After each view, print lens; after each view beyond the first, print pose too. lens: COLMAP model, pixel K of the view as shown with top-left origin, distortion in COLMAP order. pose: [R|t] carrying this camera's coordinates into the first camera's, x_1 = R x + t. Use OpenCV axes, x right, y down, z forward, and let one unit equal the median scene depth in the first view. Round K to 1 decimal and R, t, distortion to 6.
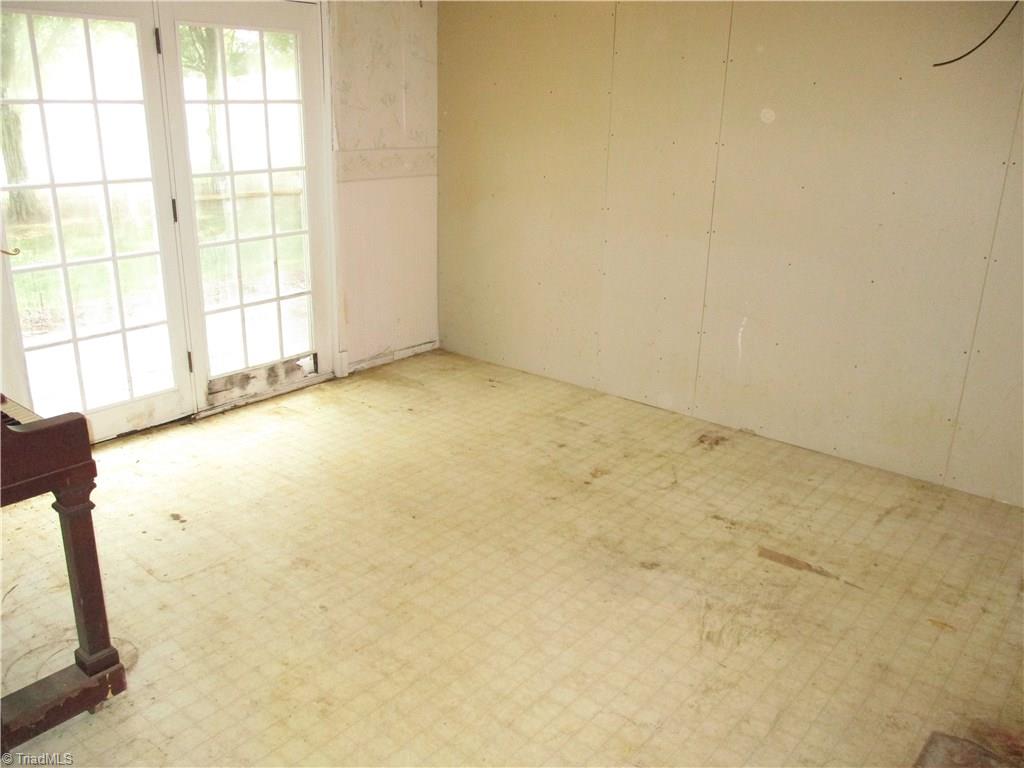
lens RADIAL K [[847.2, 0, 512.5], [0, 847.2, 386.3], [0, 0, 1]] dist [-0.029815, 0.006520]
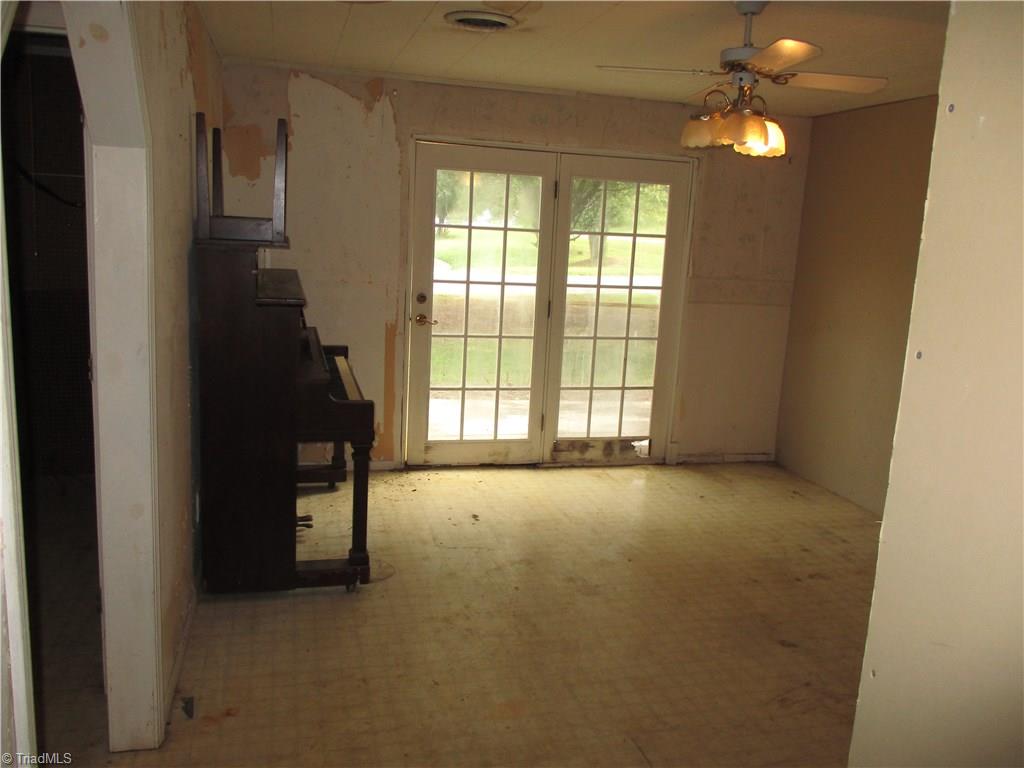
lens RADIAL K [[847.2, 0, 510.1], [0, 847.2, 381.0], [0, 0, 1]] dist [-0.029815, 0.006520]
pose [[0.812228, 0.132485, -0.568097, 0.303172], [-0.224451, 0.969871, -0.094724, 0.042891], [0.538431, 0.204448, 0.817492, -0.113326]]
